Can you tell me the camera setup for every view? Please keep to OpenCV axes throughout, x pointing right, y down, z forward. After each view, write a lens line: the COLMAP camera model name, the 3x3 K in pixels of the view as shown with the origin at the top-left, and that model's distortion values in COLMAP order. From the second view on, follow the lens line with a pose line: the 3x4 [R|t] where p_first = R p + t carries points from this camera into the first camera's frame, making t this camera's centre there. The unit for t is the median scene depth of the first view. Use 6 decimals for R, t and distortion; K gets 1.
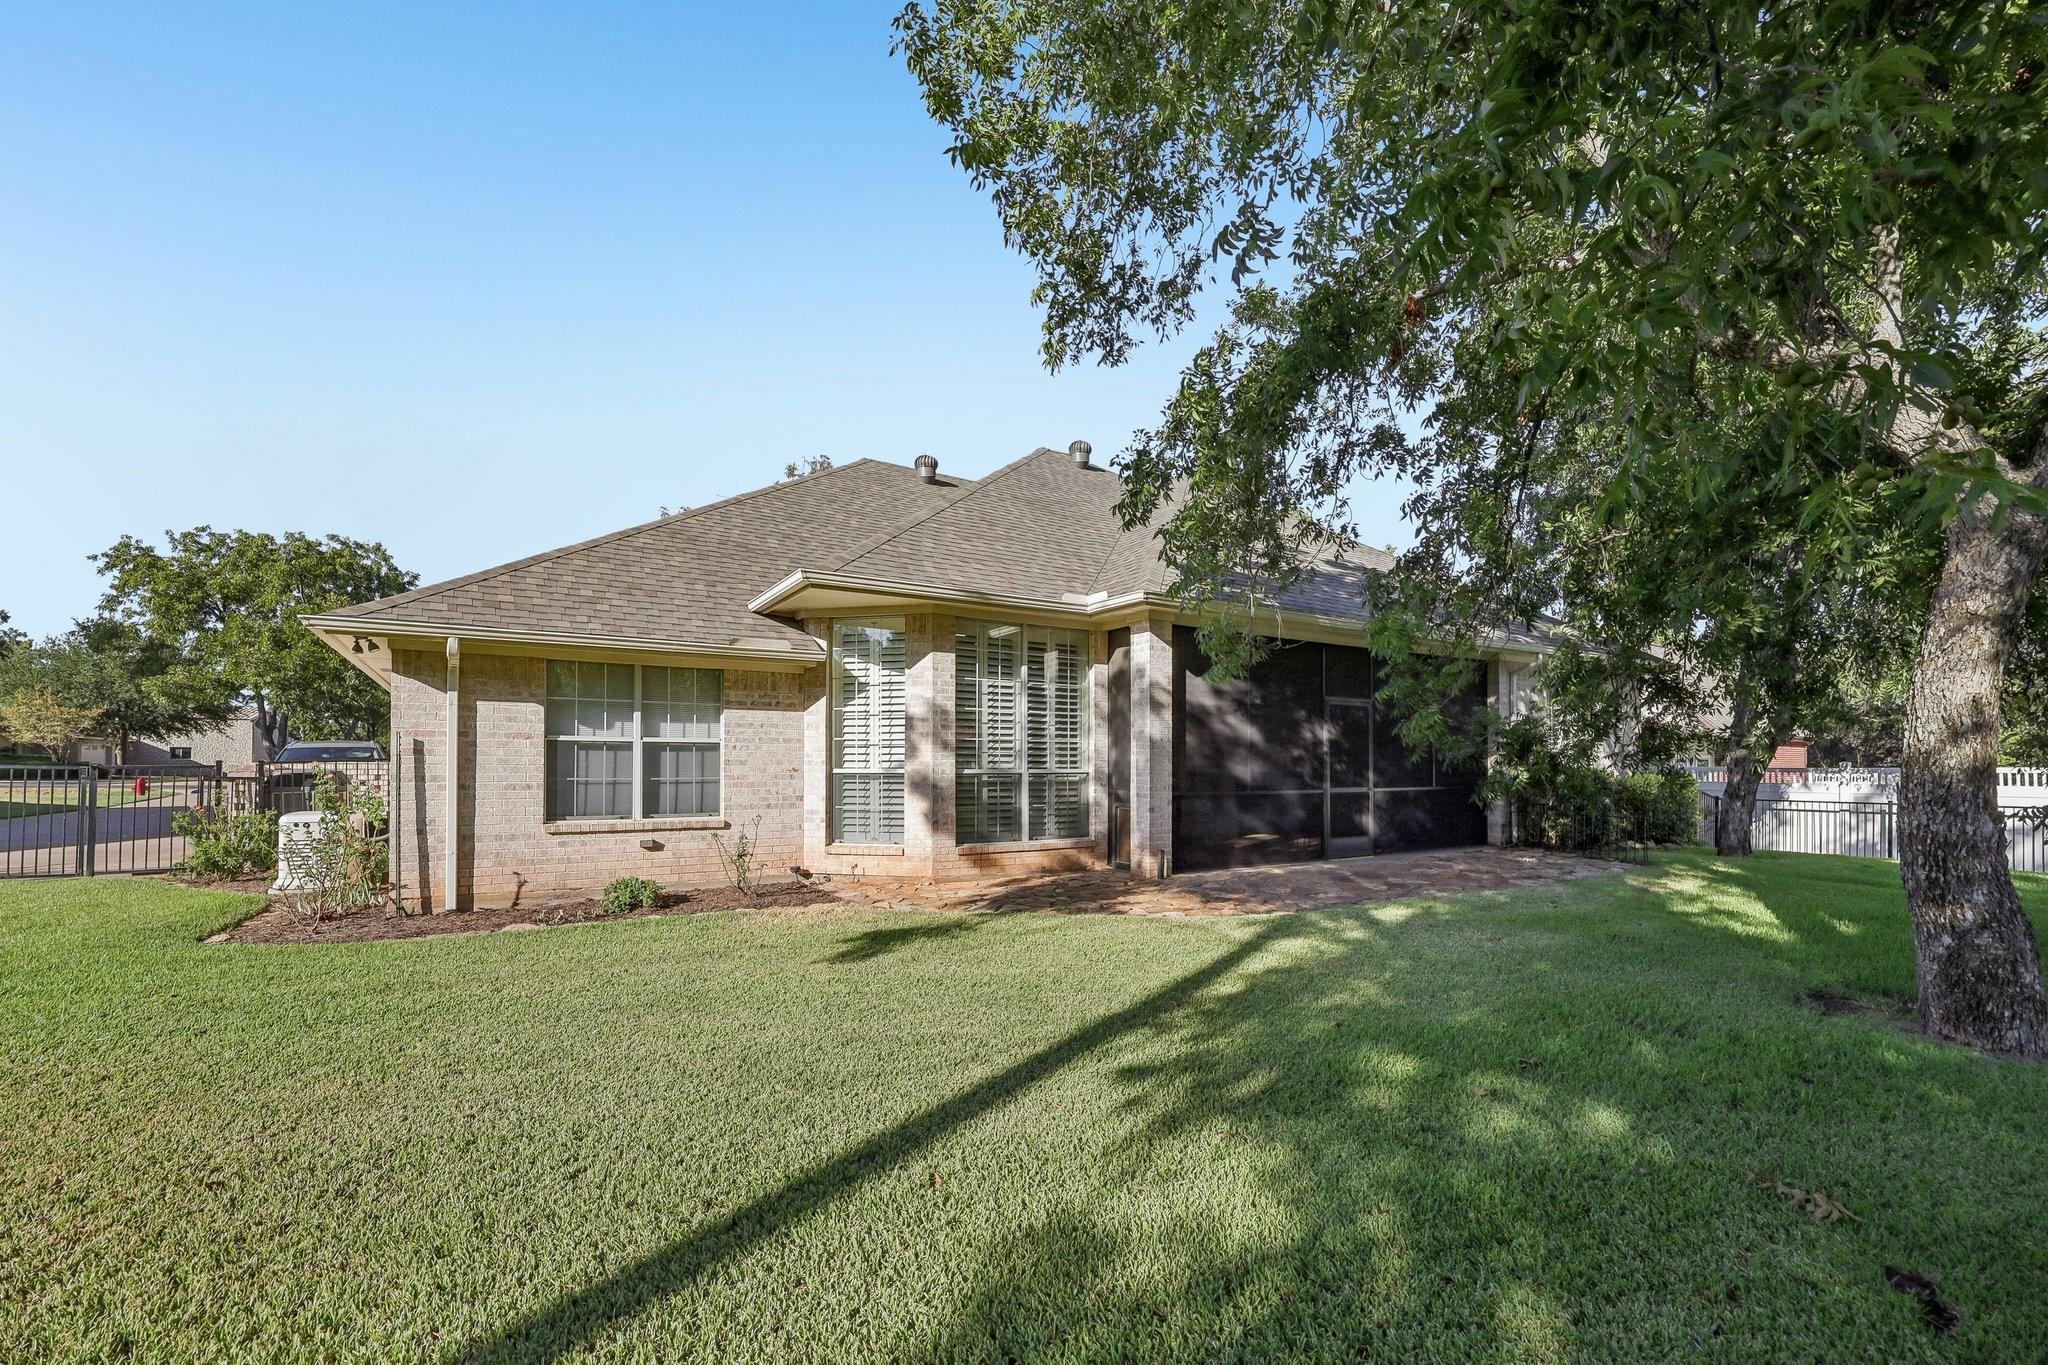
lens RADIAL K [[833.0, 0, 1027.2], [0, 833.0, 661.1], [0, 0, 1]] dist [0.001357, 0.000010]
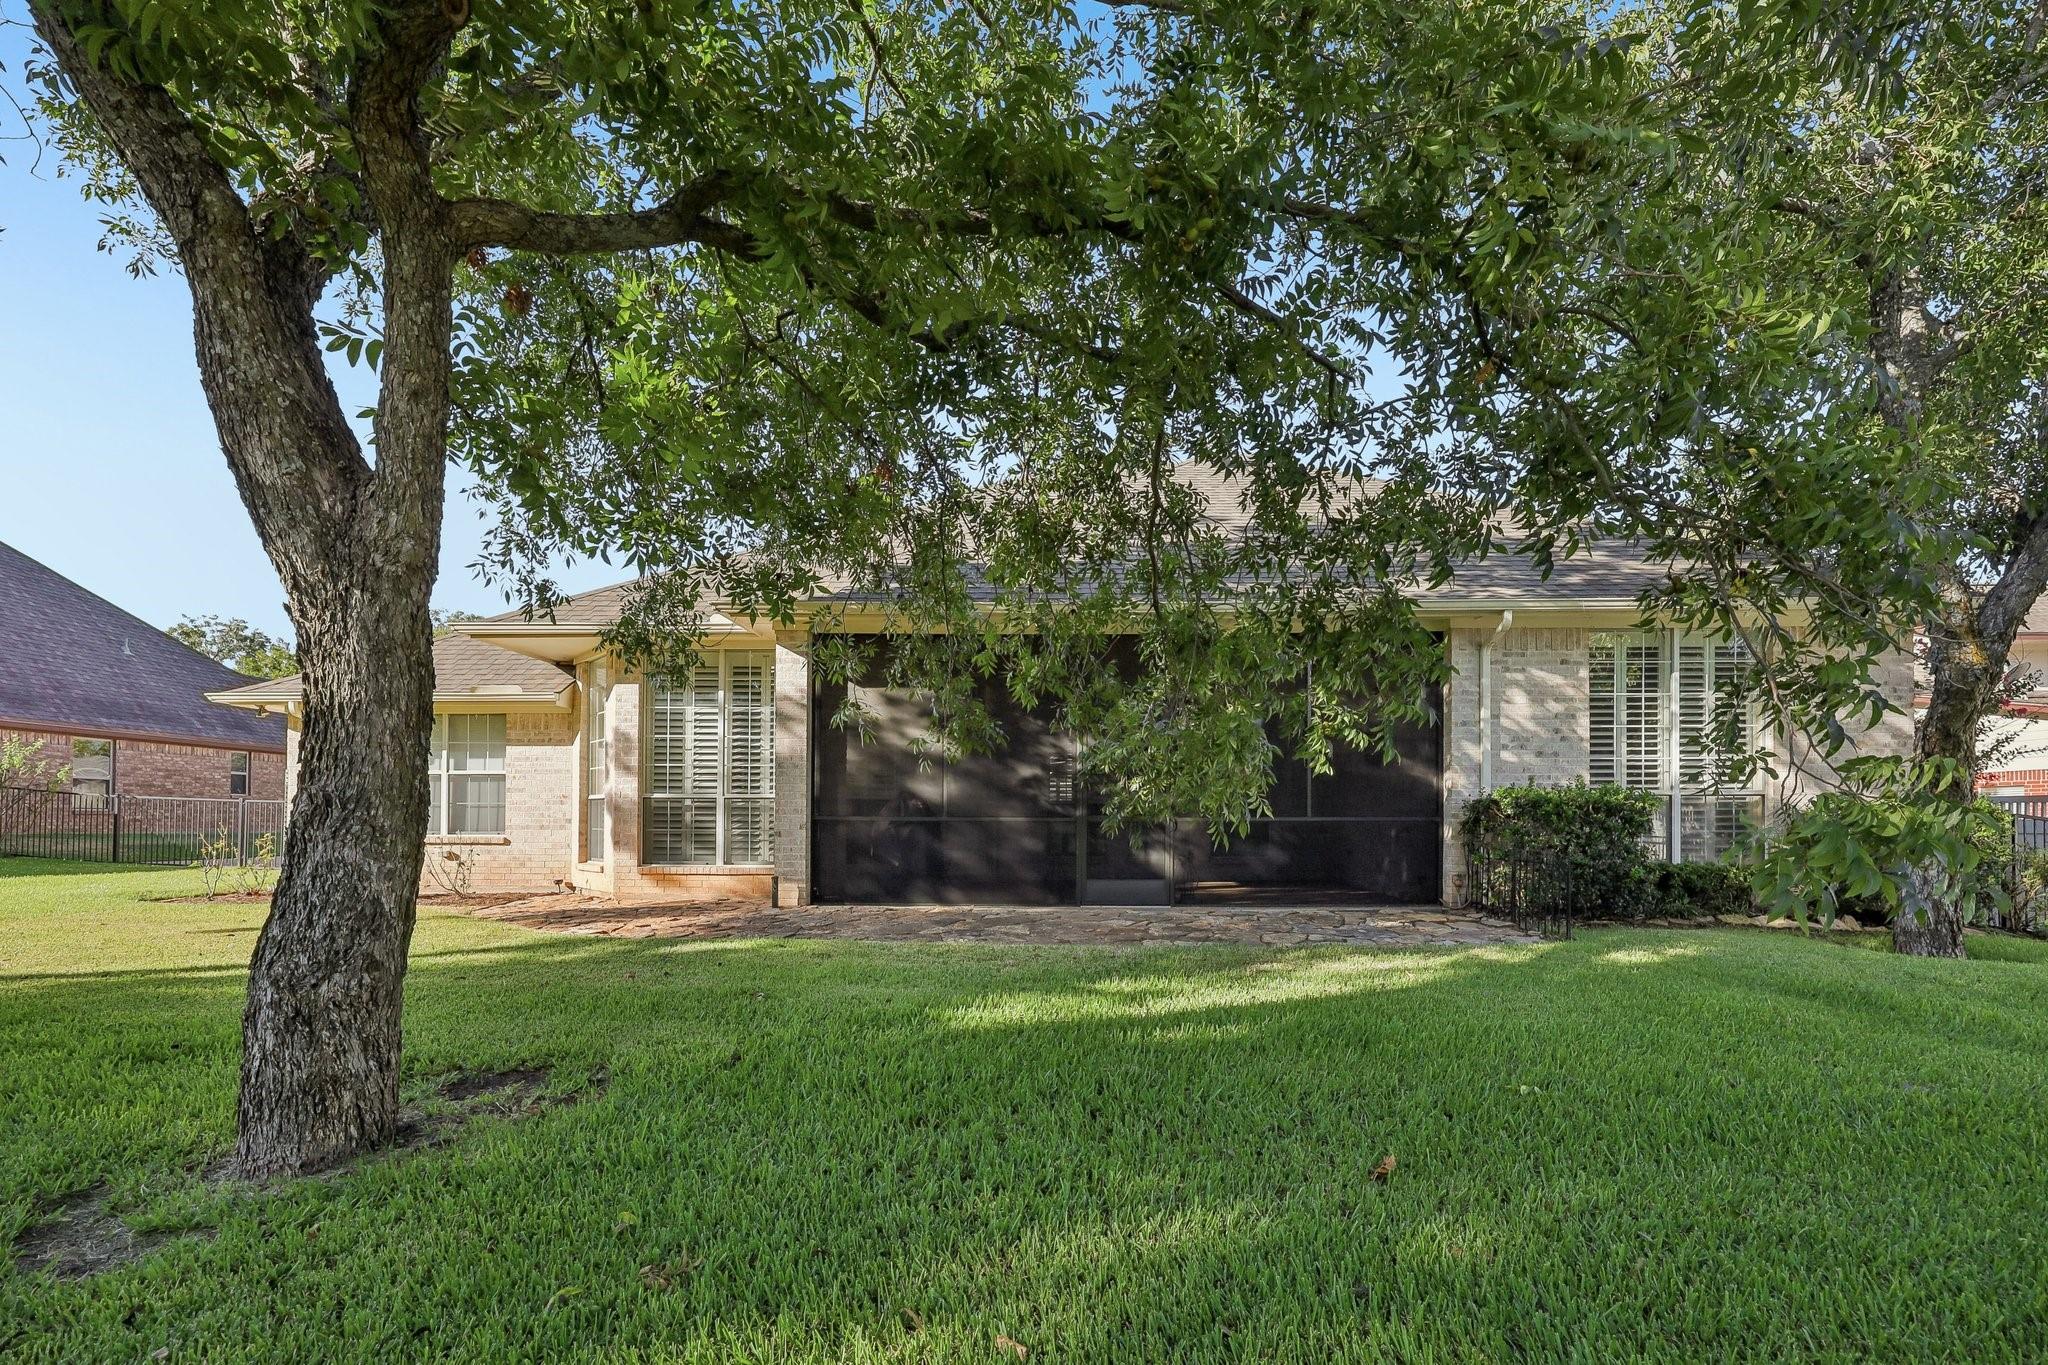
lens RADIAL K [[833.0, 0, 1027.2], [0, 833.0, 661.1], [0, 0, 1]] dist [0.001357, 0.000010]
pose [[0.828555, -0.110844, -0.548827, 0.903956], [0.067827, 0.992860, -0.098126, 0.099275], [0.555785, 0.044078, 0.830157, 0.376134]]
